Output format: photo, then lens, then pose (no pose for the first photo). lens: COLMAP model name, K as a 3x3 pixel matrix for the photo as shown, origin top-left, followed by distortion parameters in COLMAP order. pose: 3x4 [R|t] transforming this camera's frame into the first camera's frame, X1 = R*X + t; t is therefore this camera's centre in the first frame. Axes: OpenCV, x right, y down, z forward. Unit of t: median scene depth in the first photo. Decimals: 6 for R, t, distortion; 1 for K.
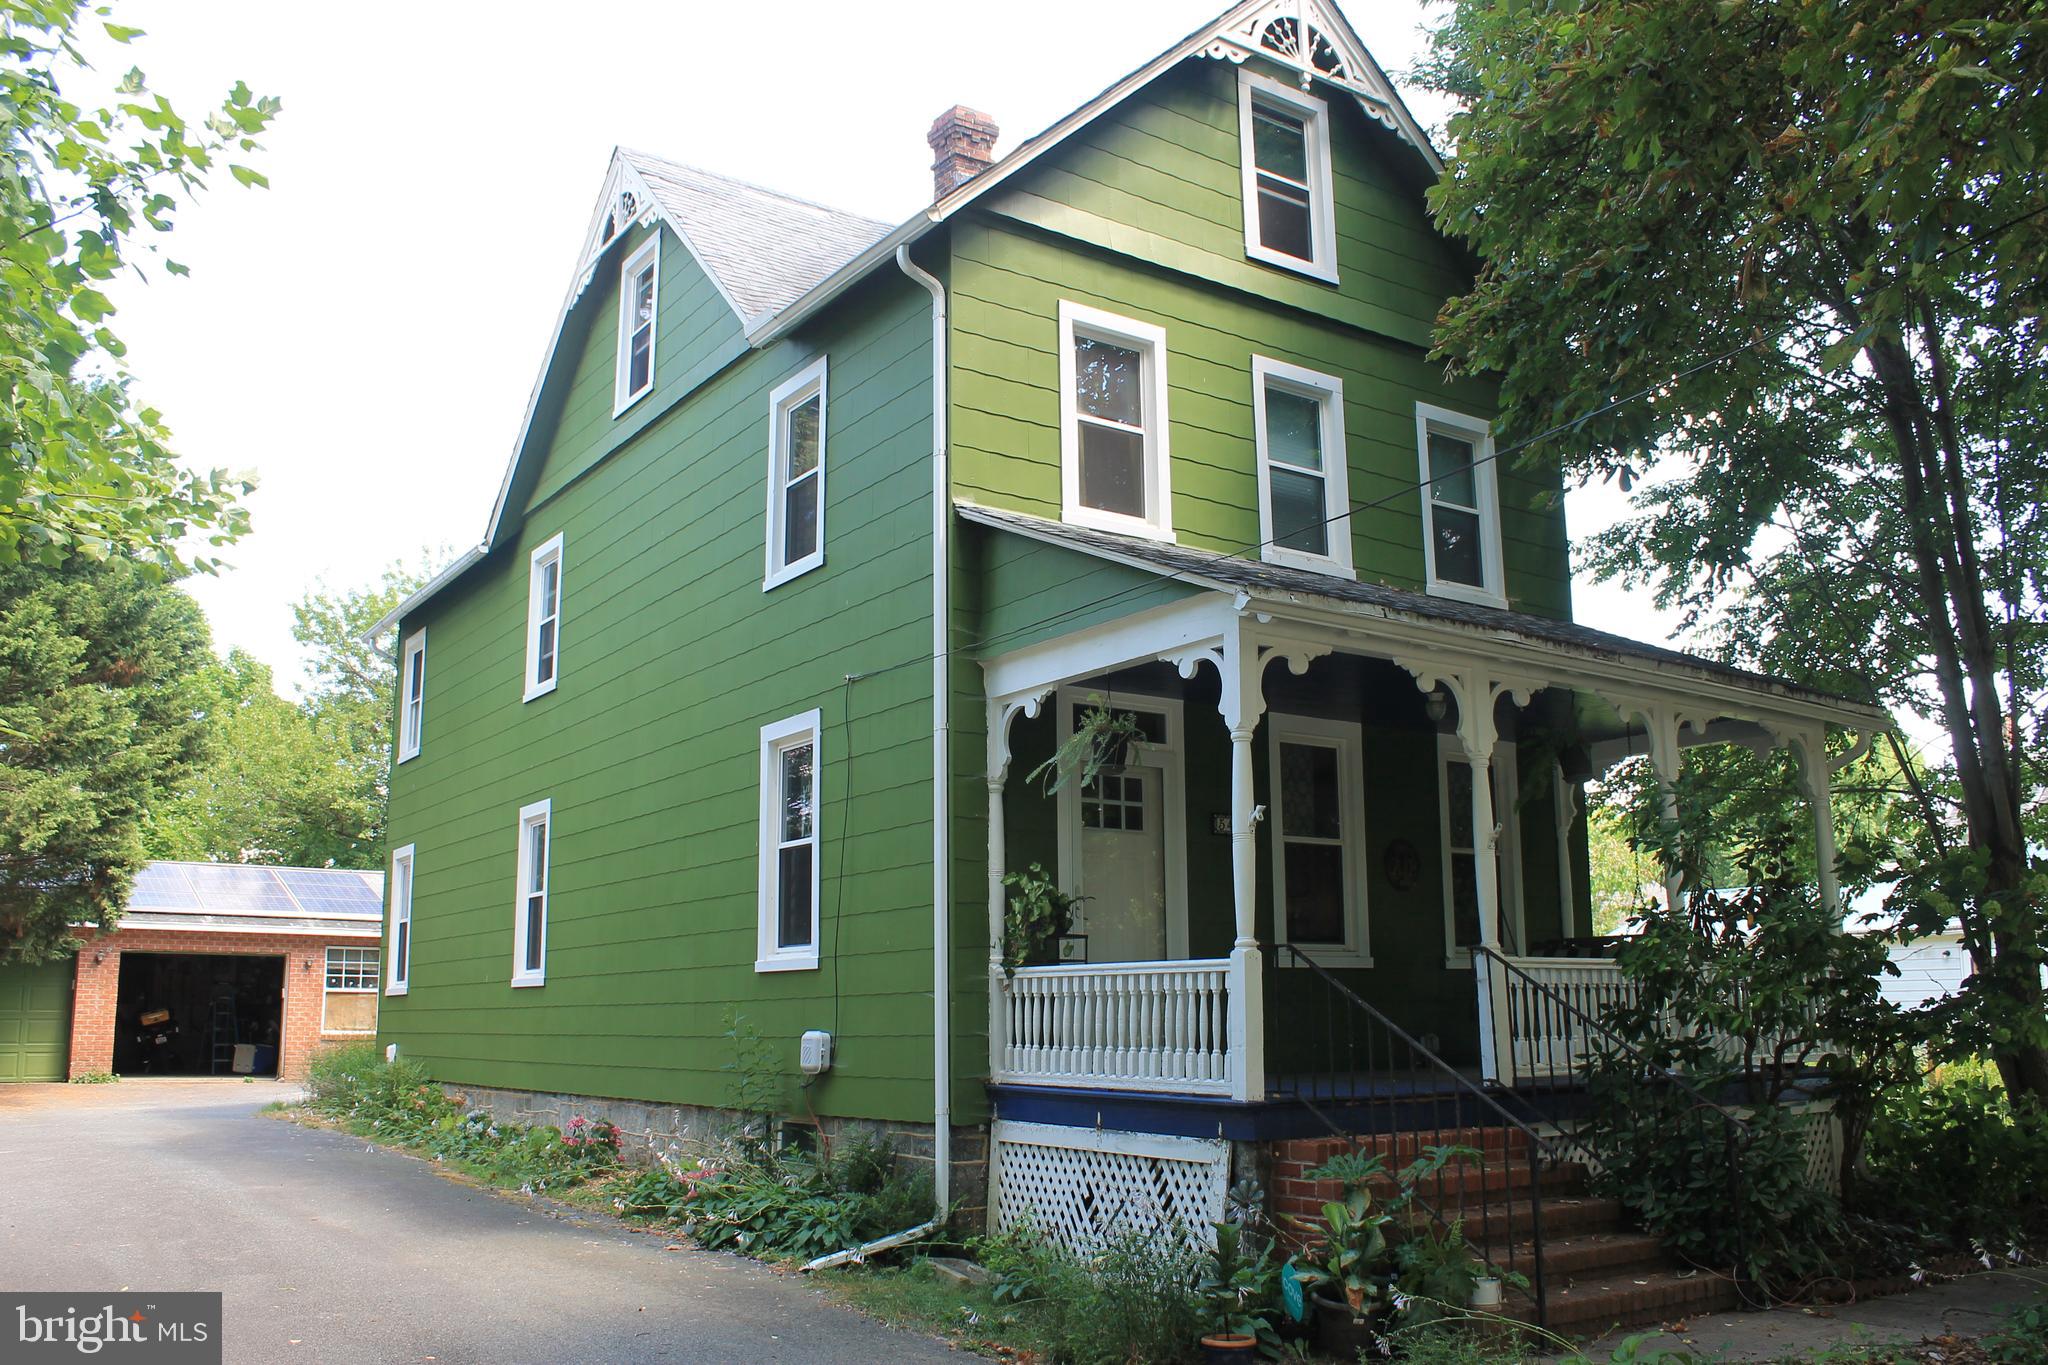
lens RADIAL K [[1749.6, 0, 1024.0], [0, 1749.6, 682.5], [0, 0, 1]] dist [-0.213081, 0.189492]
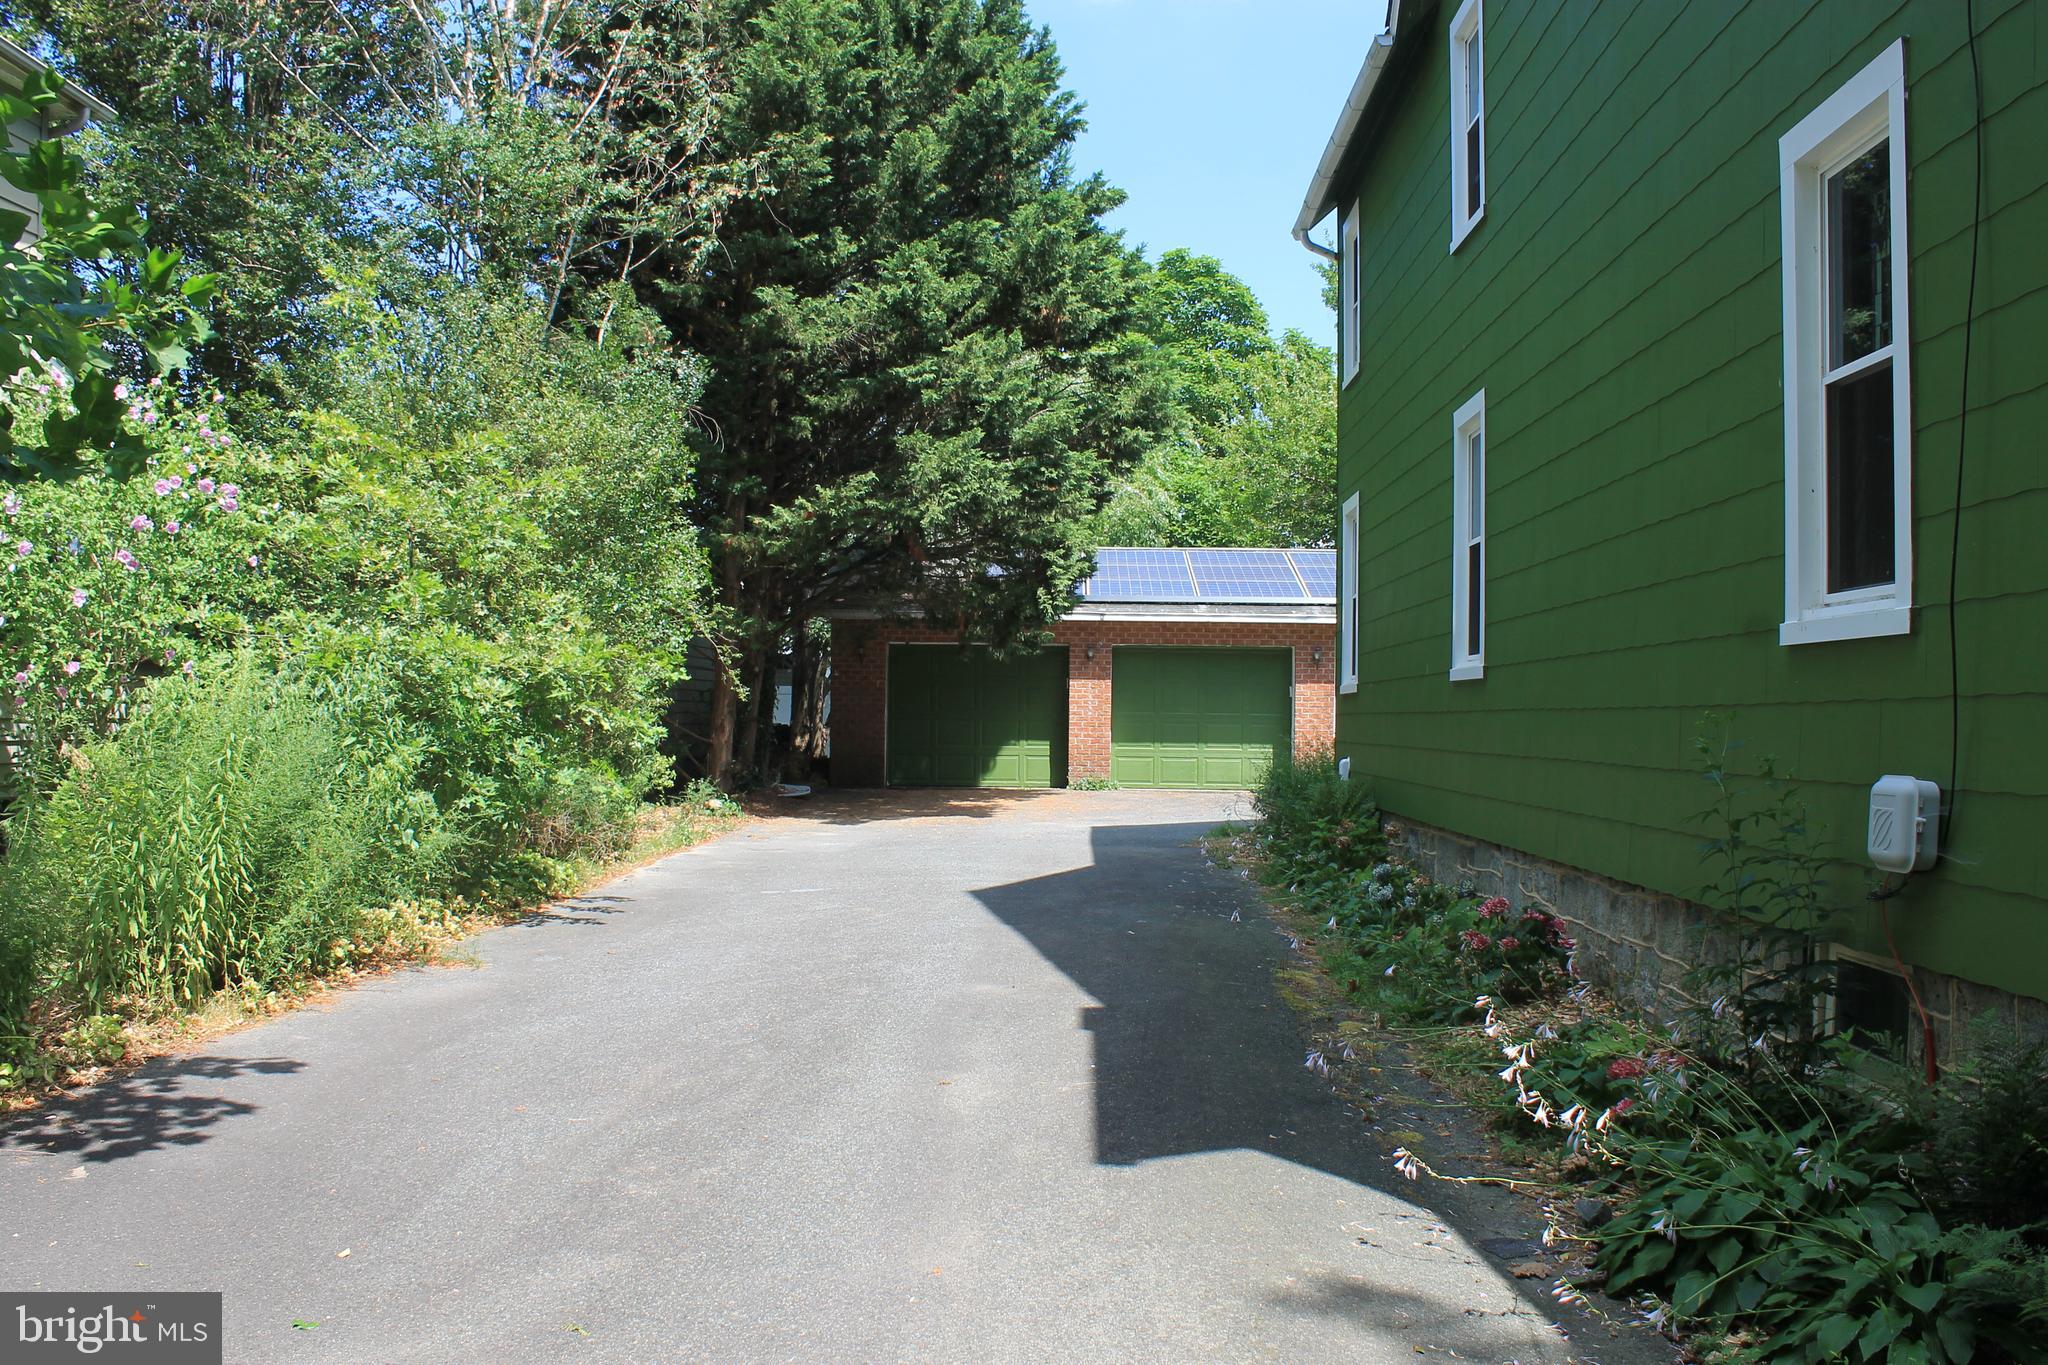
lens RADIAL K [[1736.3, 0, 1024.0], [0, 1736.3, 682.5], [0, 0, 1]] dist [-0.182329, 0.168148]
pose [[0.802114, 0.007368, -0.597125, -0.043149], [0.098734, 0.984526, 0.144776, 0.087668], [0.588952, -0.175084, 0.788975, 0.497249]]
